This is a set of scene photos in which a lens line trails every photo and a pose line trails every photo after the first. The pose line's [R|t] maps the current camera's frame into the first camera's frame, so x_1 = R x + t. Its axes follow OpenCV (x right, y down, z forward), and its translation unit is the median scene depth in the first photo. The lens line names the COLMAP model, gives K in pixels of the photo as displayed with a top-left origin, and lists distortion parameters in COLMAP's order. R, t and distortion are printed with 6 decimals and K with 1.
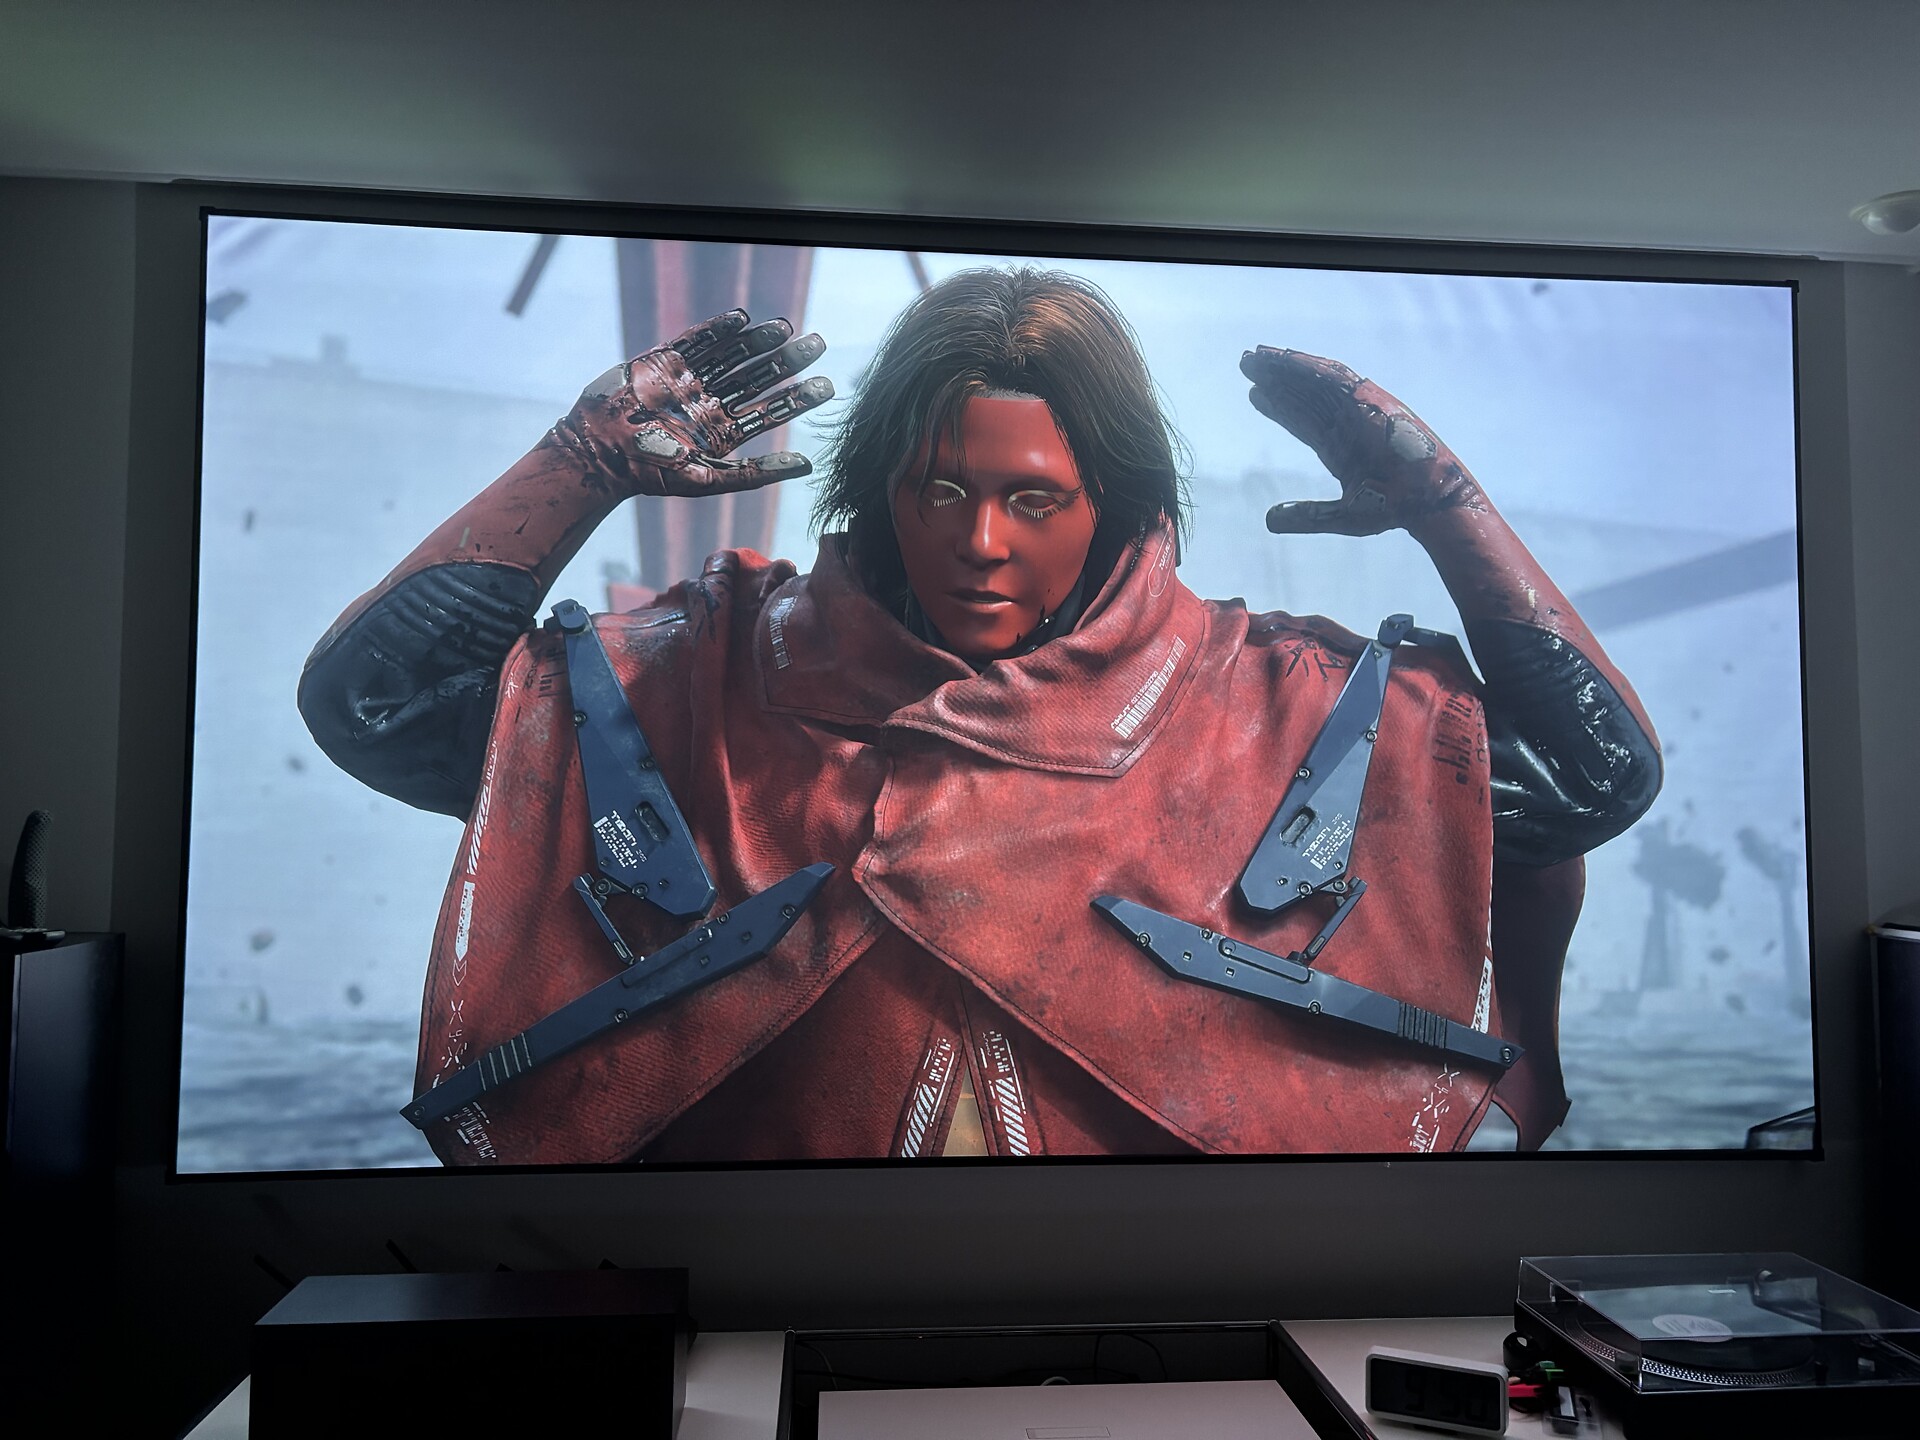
lens RADIAL K [[1447.2, 0, 967.0], [0, 1447.2, 716.6], [0, 0, 1]] dist [0.058503, -0.059996]
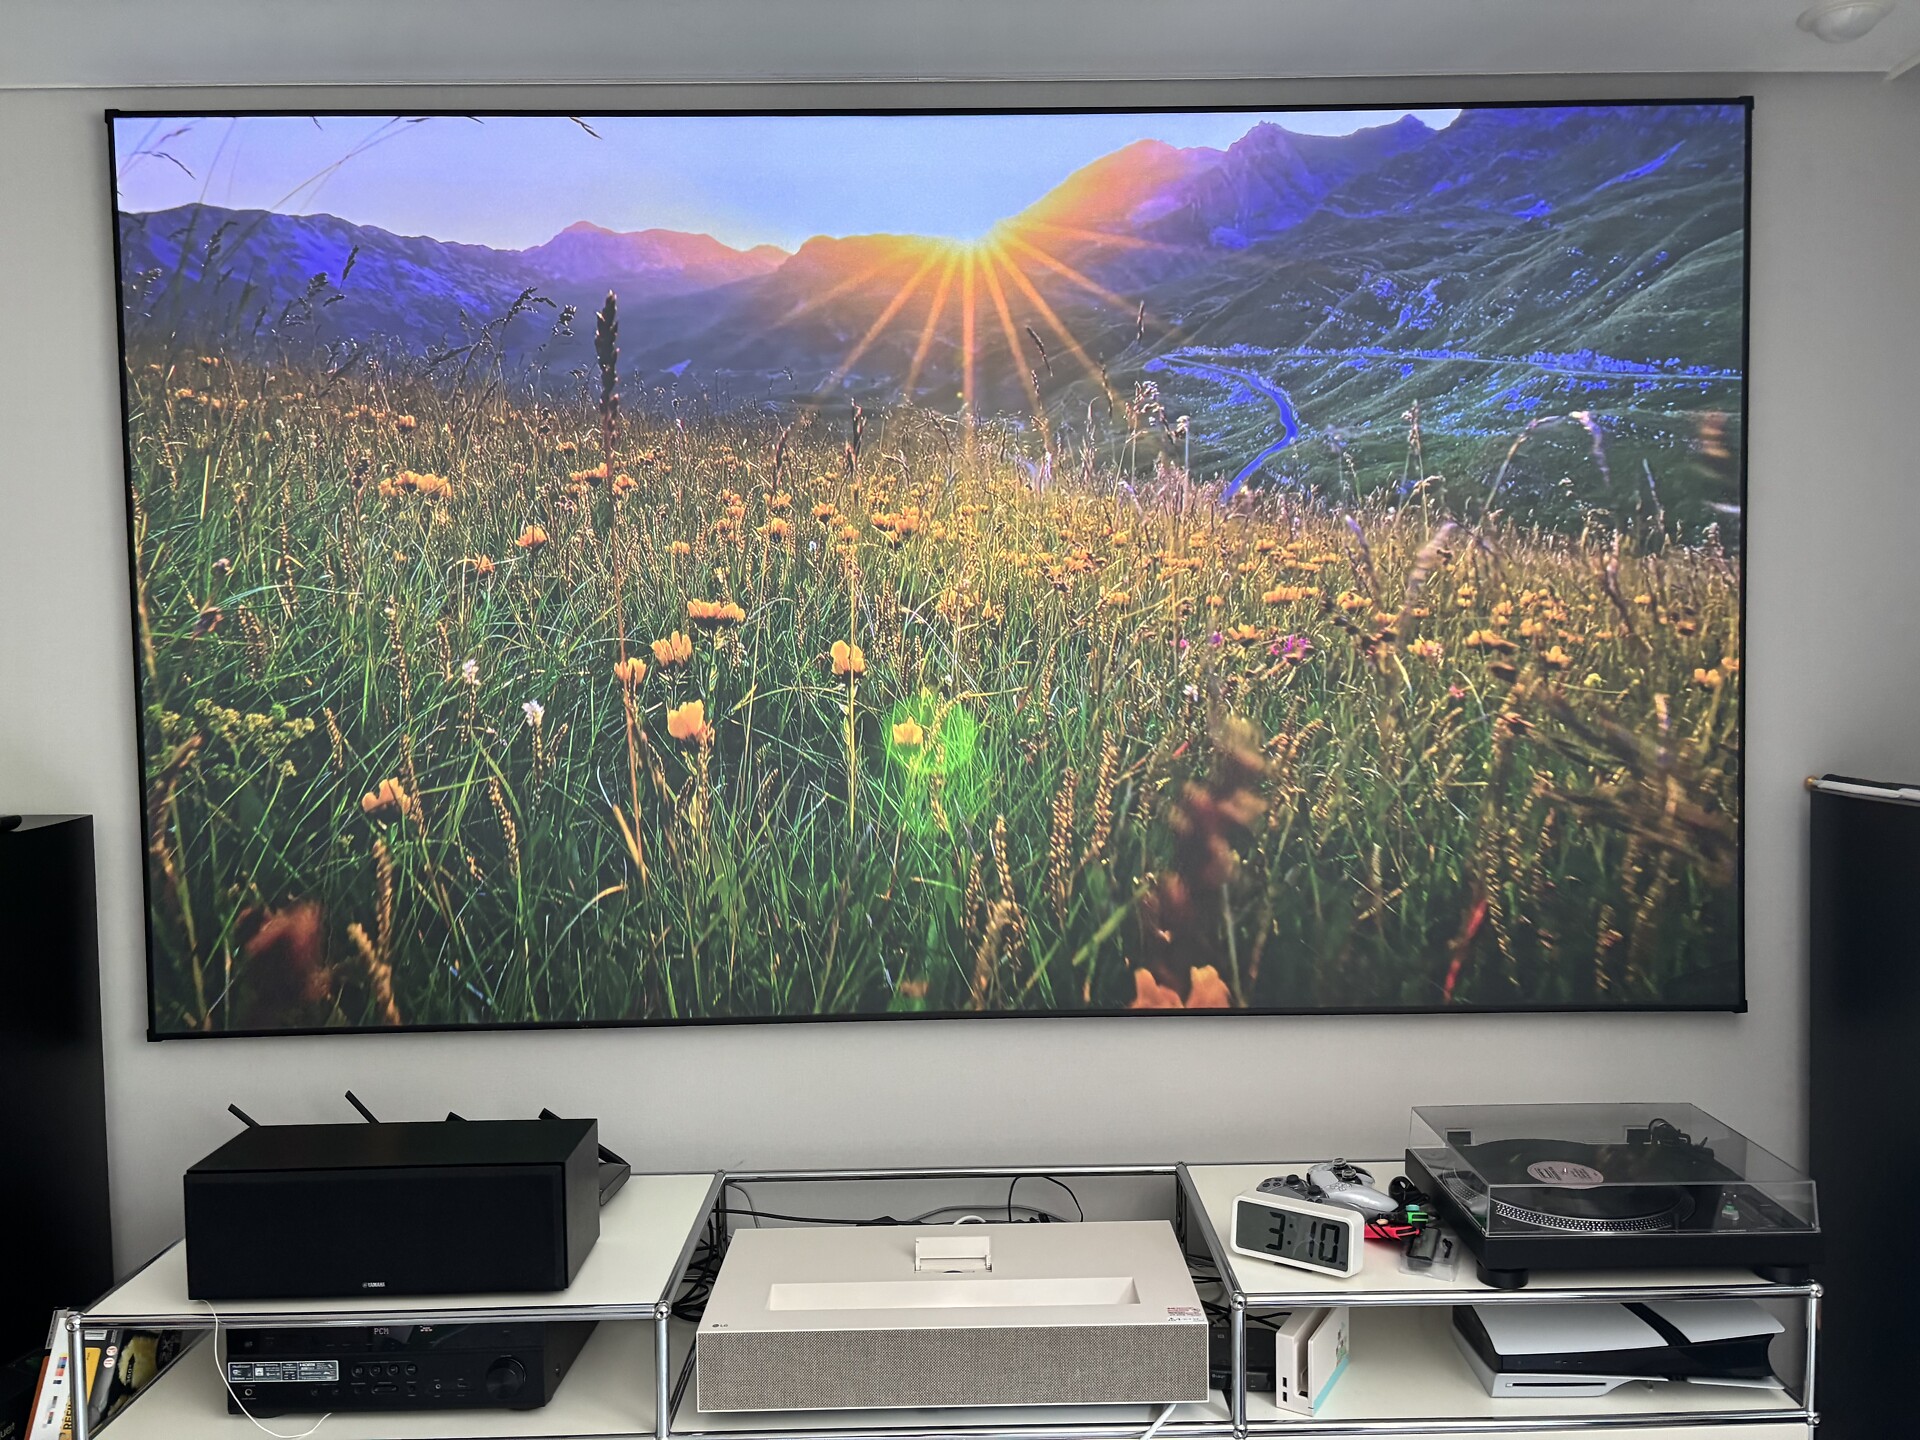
lens RADIAL K [[1447.2, 0, 974.8], [0, 1447.2, 718.7], [0, 0, 1]] dist [0.058503, -0.059996]
pose [[0.996523, -0.019622, -0.080977, 0.162026], [0.027901, 0.994351, 0.102409, -0.014463], [0.078510, -0.104312, 0.991441, -0.009131]]
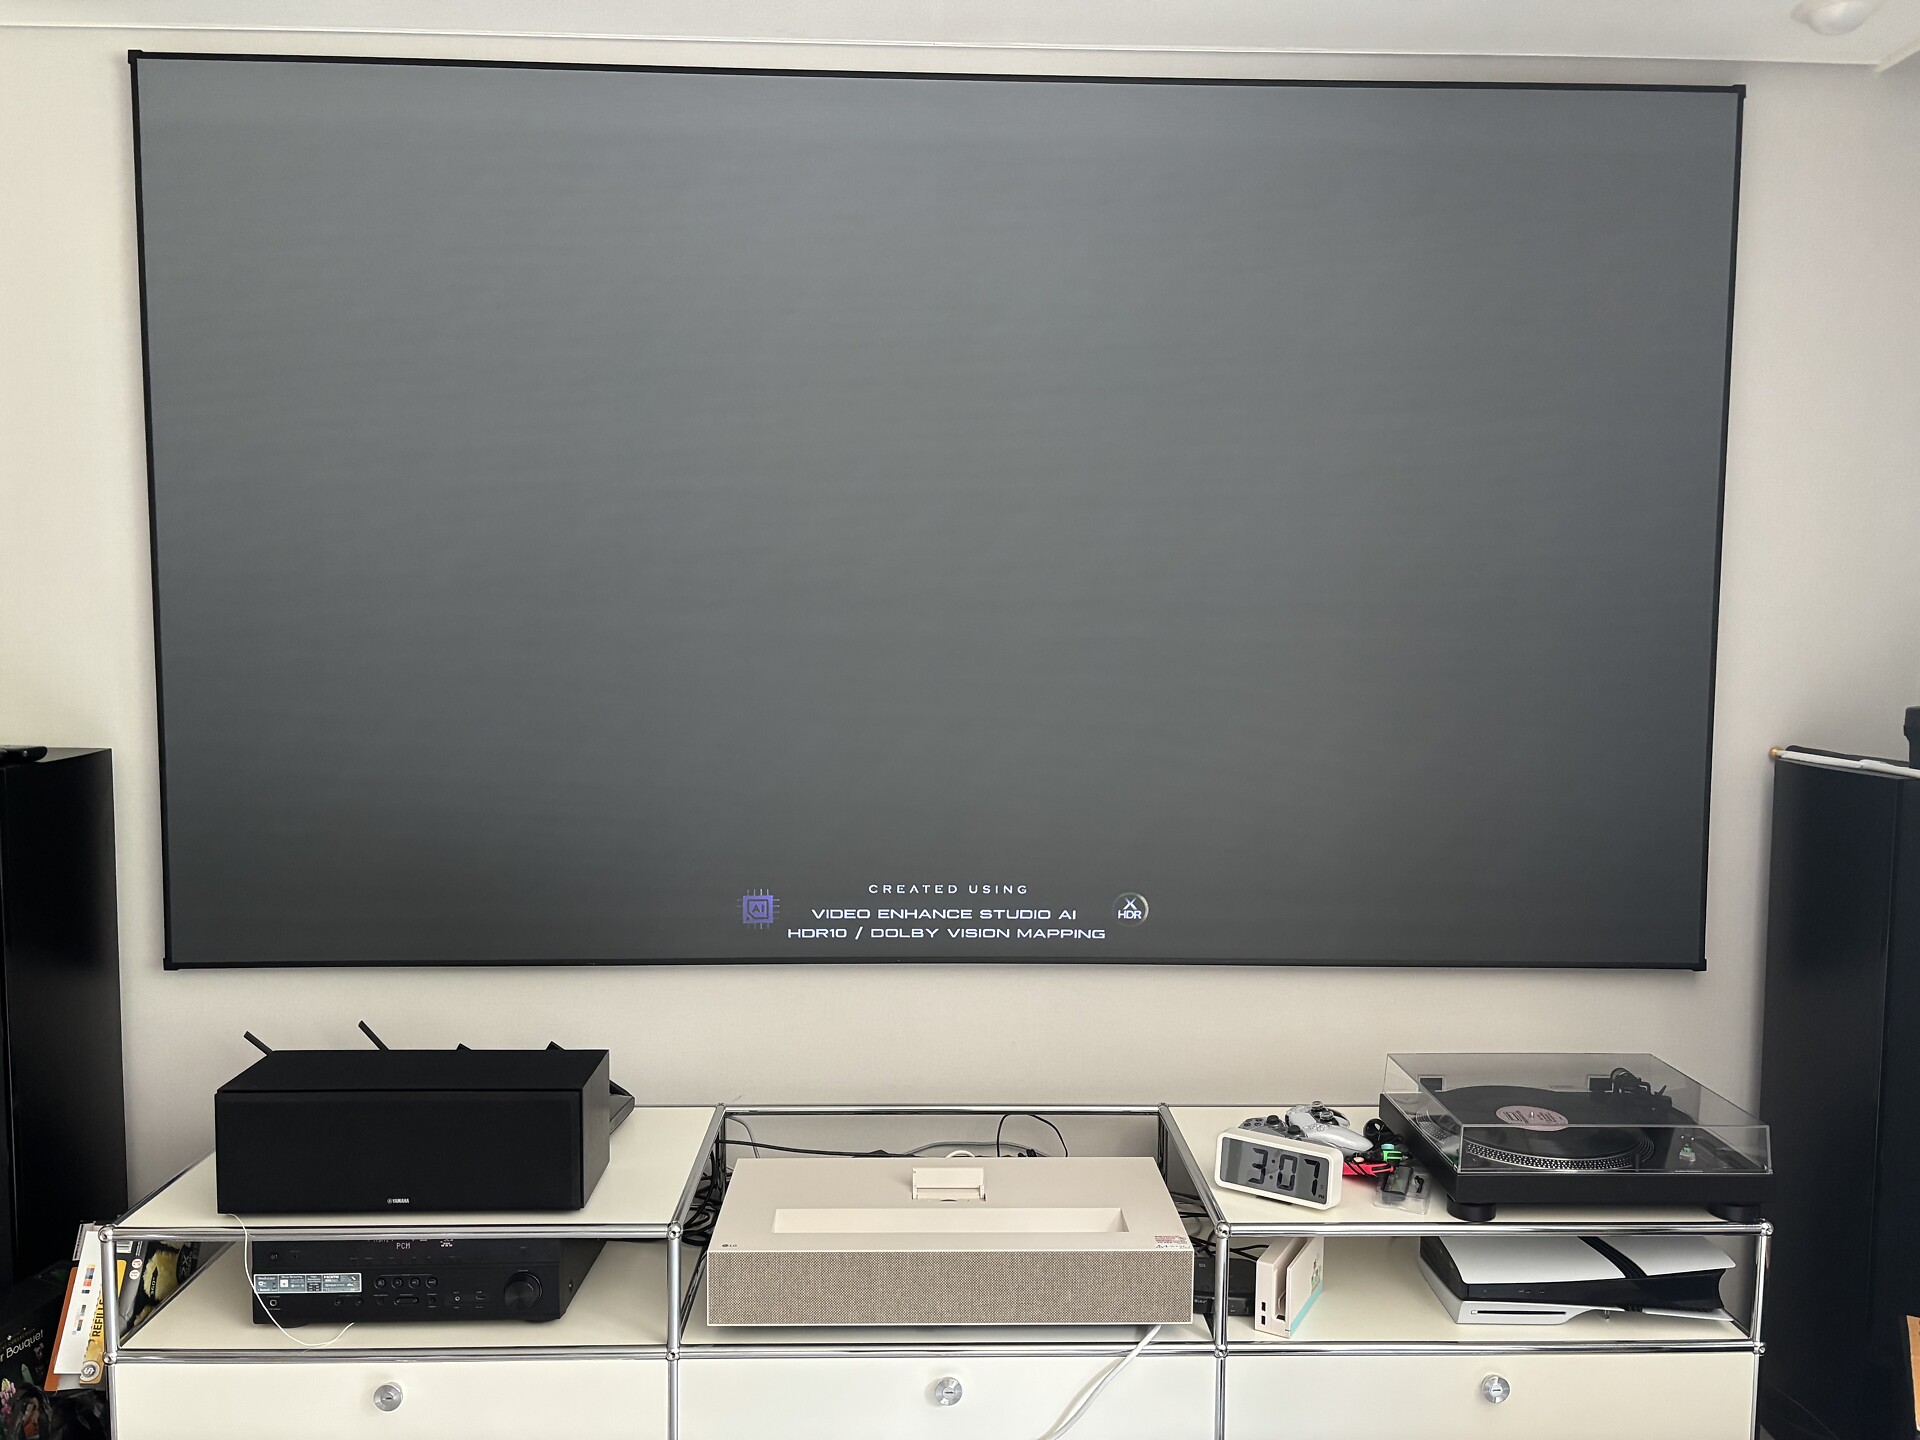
lens RADIAL K [[1447.2, 0, 961.7], [0, 1447.2, 724.9], [0, 0, 1]] dist [0.058503, -0.059996]
pose [[0.998031, 0.004337, -0.062571, 0.133158], [0.003939, 0.991304, 0.131536, -0.011616], [0.062598, -0.131523, 0.989335, -0.046070]]
